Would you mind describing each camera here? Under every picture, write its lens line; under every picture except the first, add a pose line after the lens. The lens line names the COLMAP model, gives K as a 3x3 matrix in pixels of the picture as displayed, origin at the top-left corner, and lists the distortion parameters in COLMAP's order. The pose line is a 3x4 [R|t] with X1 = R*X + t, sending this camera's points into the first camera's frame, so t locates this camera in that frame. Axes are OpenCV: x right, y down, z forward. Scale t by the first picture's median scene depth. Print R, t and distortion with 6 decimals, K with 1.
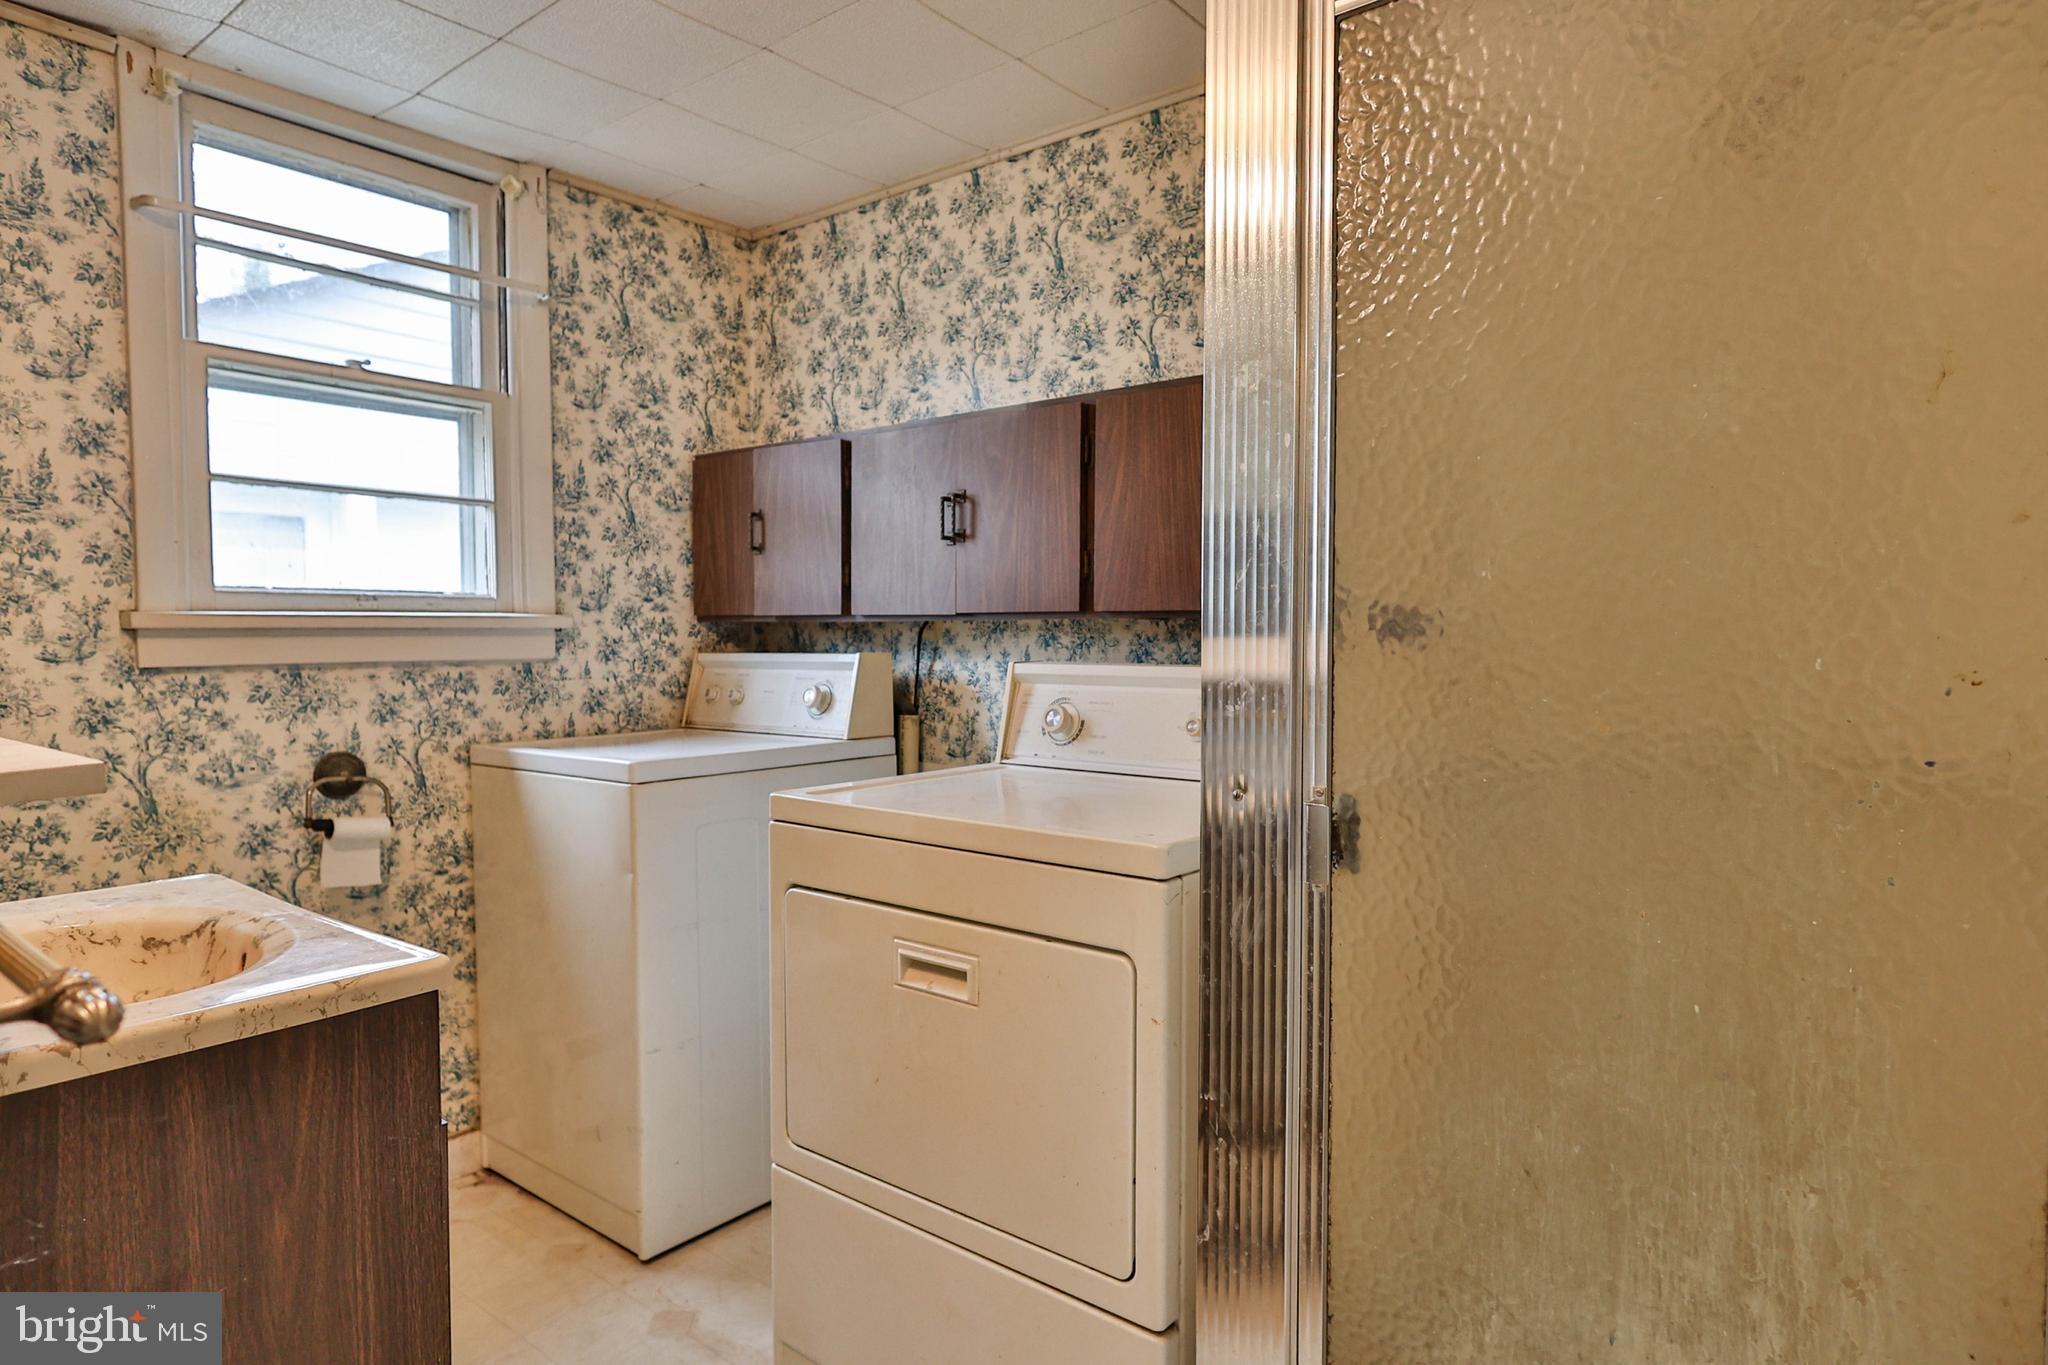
lens RADIAL K [[1170.5, 0, 1022.0], [0, 1170.5, 673.2], [0, 0, 1]] dist [0.005015, 0.003183]
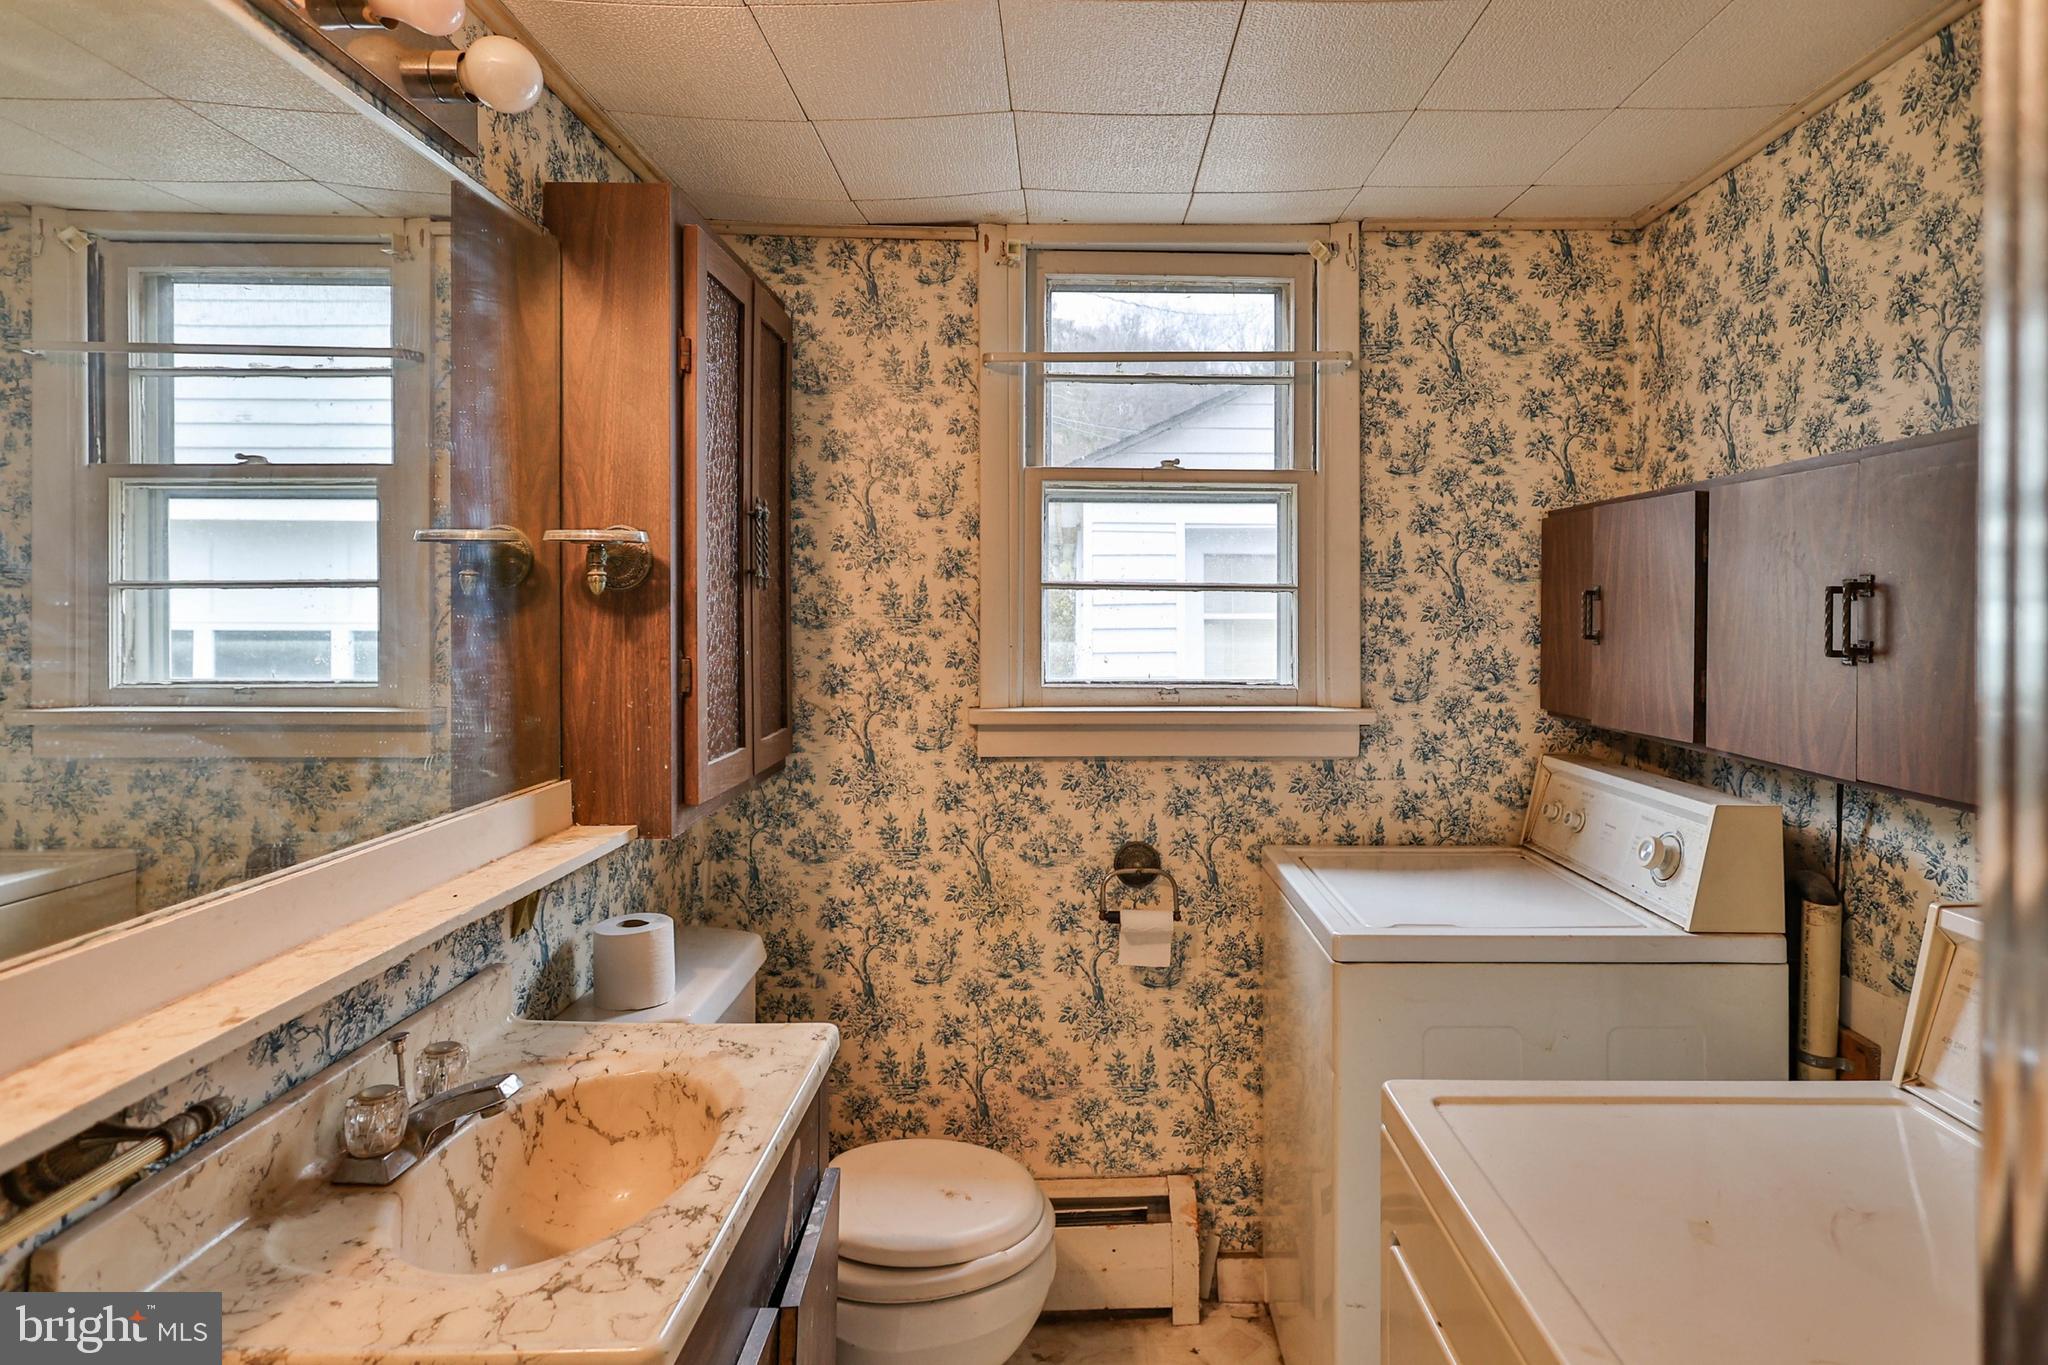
lens RADIAL K [[1080.3, 0, 1076.4], [0, 1080.3, 609.6], [0, 0, 1]] dist [0.002439, 0.000107]
pose [[0.636807, 0.003868, -0.771013, 0.101524], [-0.032807, 0.999218, -0.022084, -0.098952], [0.770325, 0.039357, 0.636436, 0.297500]]
